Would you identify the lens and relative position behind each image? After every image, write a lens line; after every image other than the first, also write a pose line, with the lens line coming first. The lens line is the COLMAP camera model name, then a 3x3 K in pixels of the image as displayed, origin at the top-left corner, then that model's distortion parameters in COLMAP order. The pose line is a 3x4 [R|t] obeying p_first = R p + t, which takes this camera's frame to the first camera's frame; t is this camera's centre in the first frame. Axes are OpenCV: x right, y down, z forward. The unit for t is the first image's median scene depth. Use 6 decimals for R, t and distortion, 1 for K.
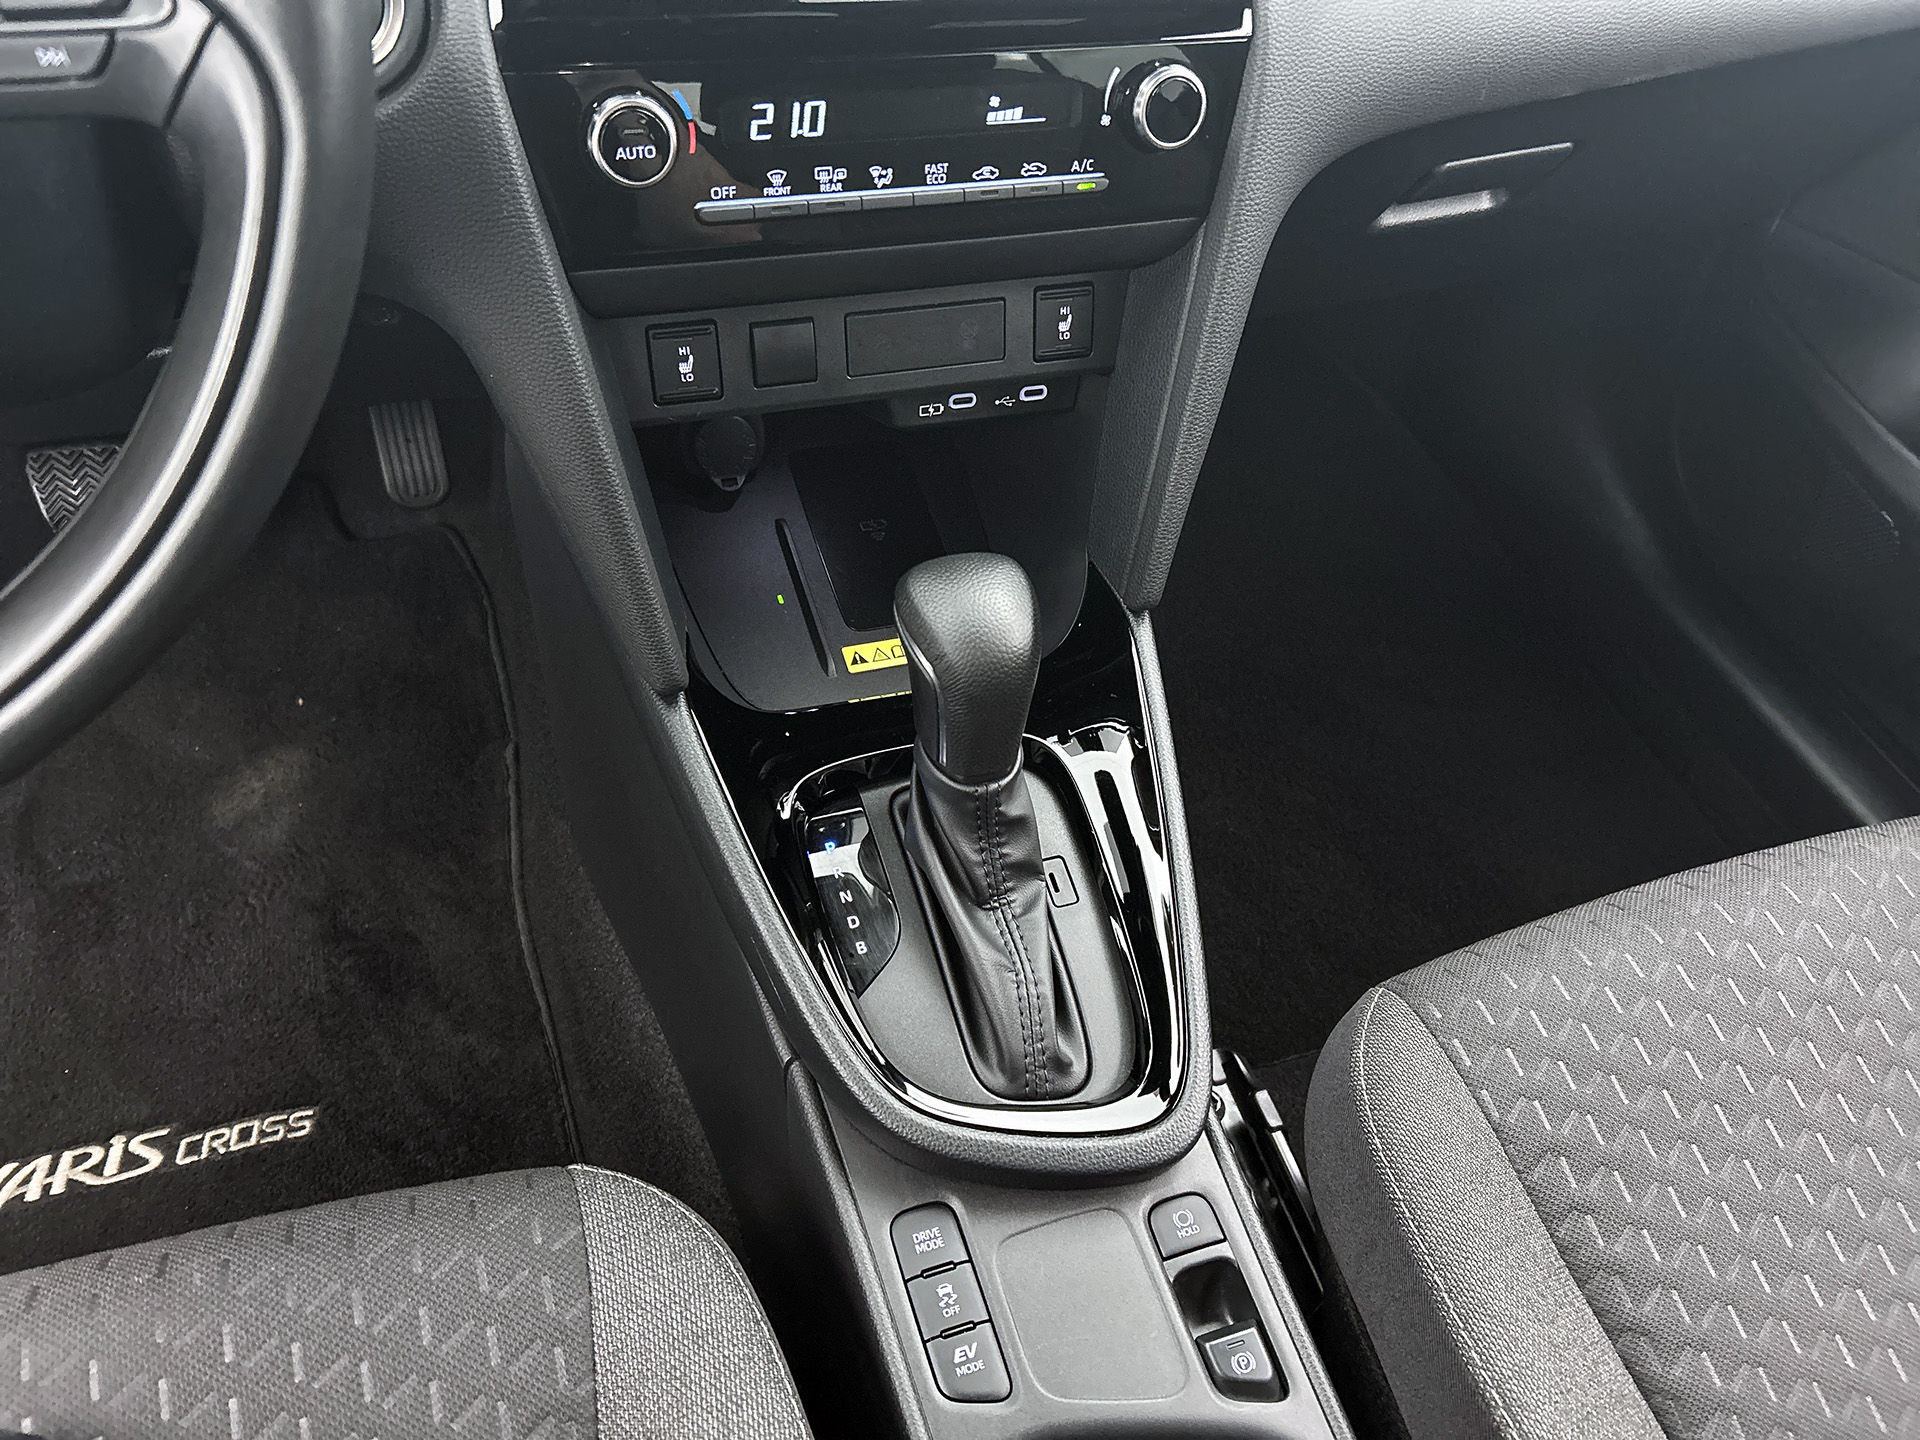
lens RADIAL K [[1453.4, 0, 965.2], [0, 1453.4, 725.7], [0, 0, 1]] dist [0.038884, -0.067064]
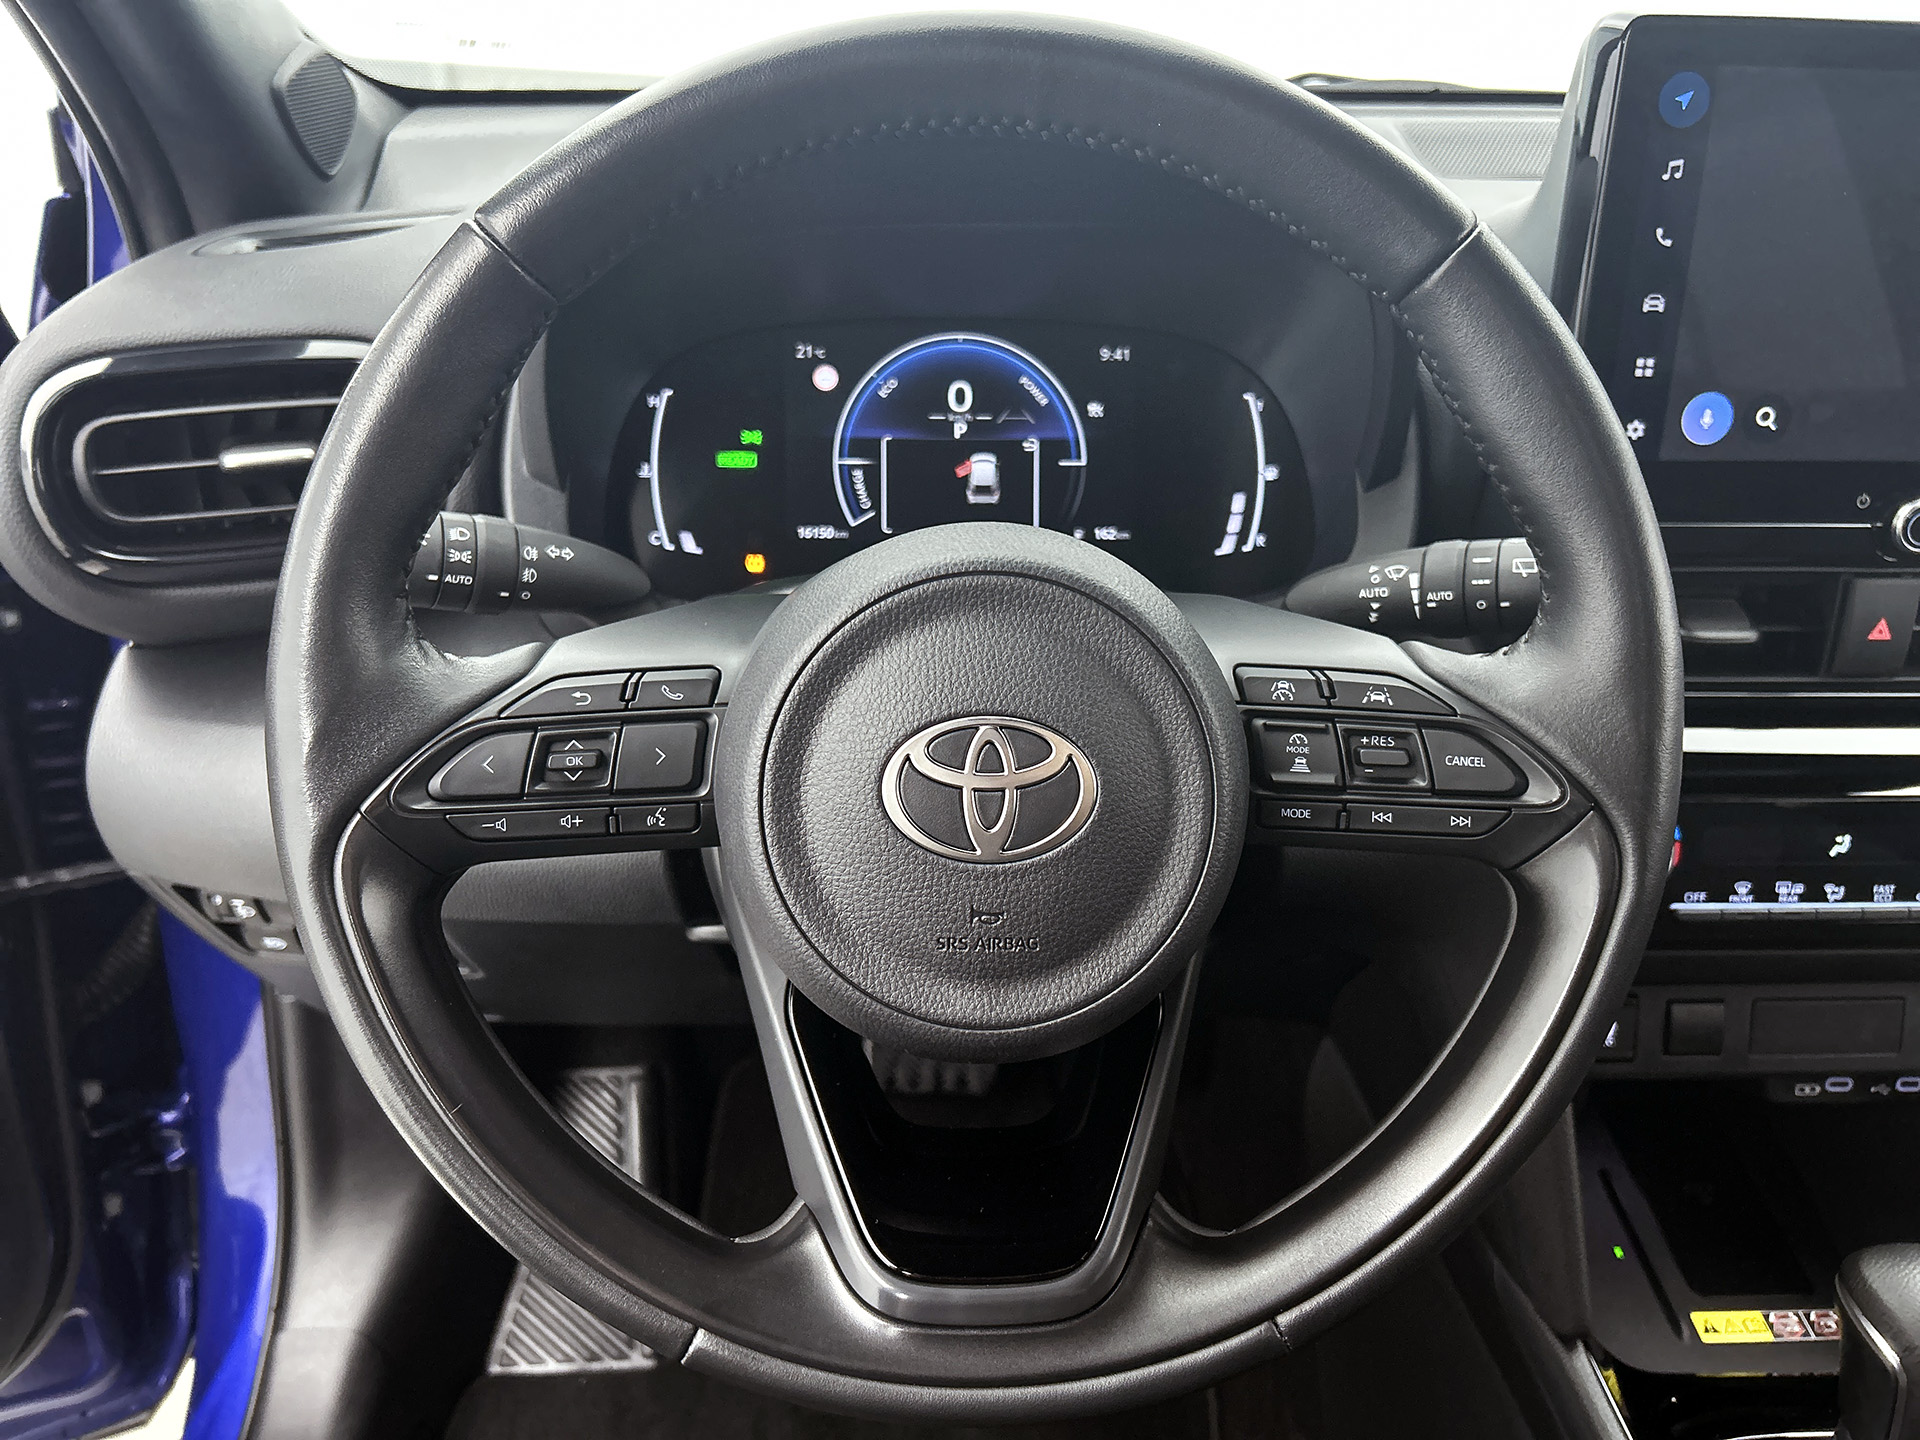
lens RADIAL K [[1472.2, 0, 956.0], [0, 1472.2, 723.2], [0, 0, 1]] dist [0.071758, -0.102546]
pose [[0.952441, 0.050682, -0.300479, -0.350793], [-0.163407, 0.917253, -0.363243, 0.036427], [0.257205, 0.395068, 0.881911, -0.245946]]
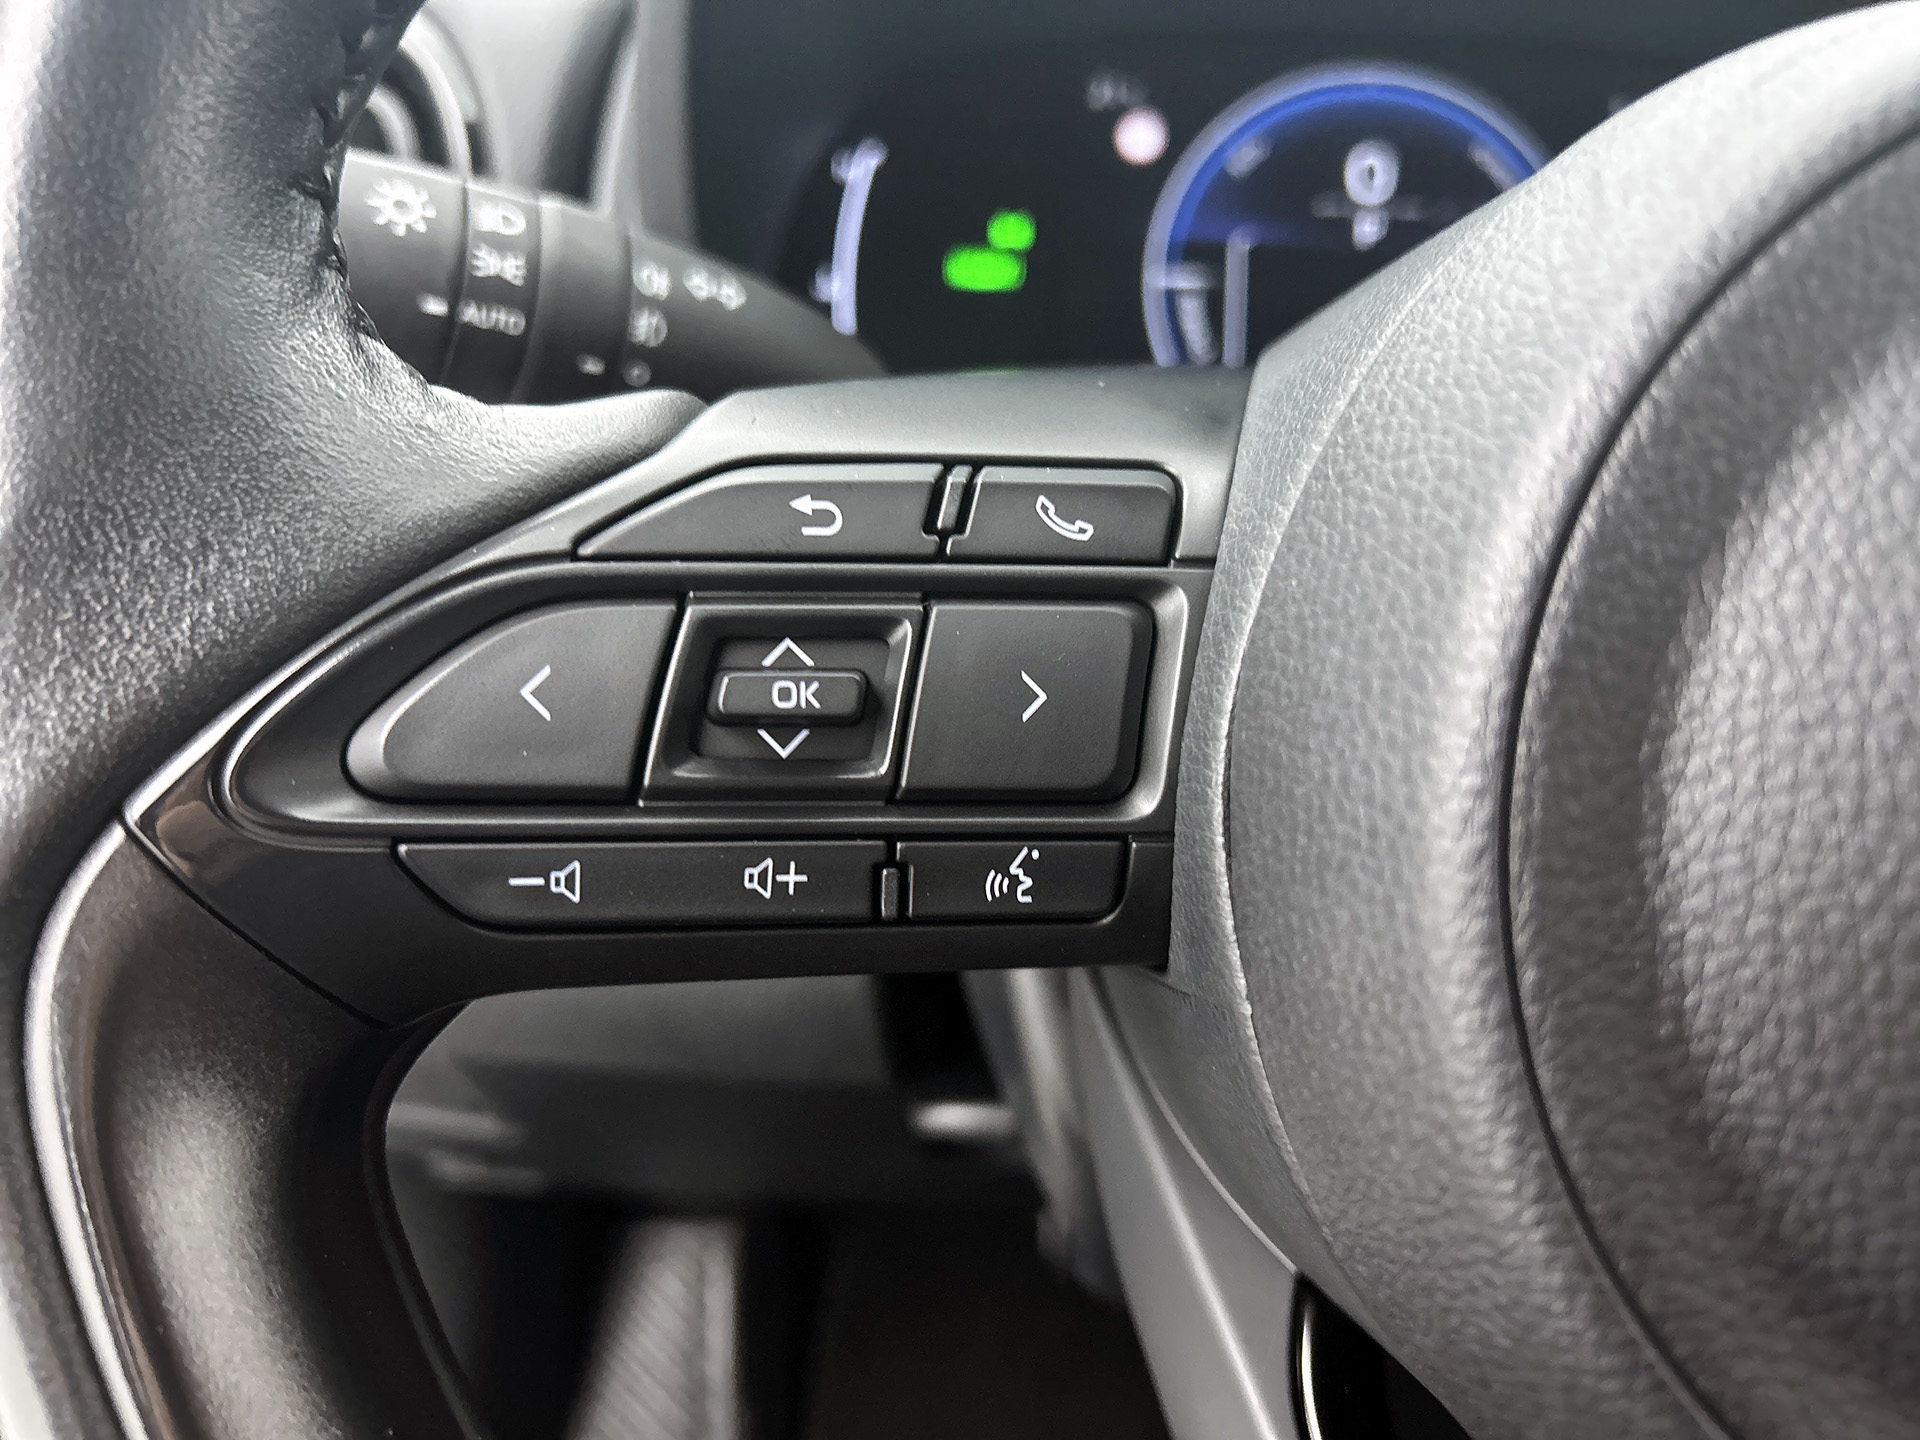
lens RADIAL K [[1532.4, 0, 965.0], [0, 1532.4, 719.9], [0, 0, 1]] dist [0.006513, 0.000721]
pose [[0.938319, 0.067190, -0.339179, -0.651525], [-0.208416, 0.892617, -0.399748, -0.089176], [0.275898, 0.445781, 0.851563, 0.173262]]
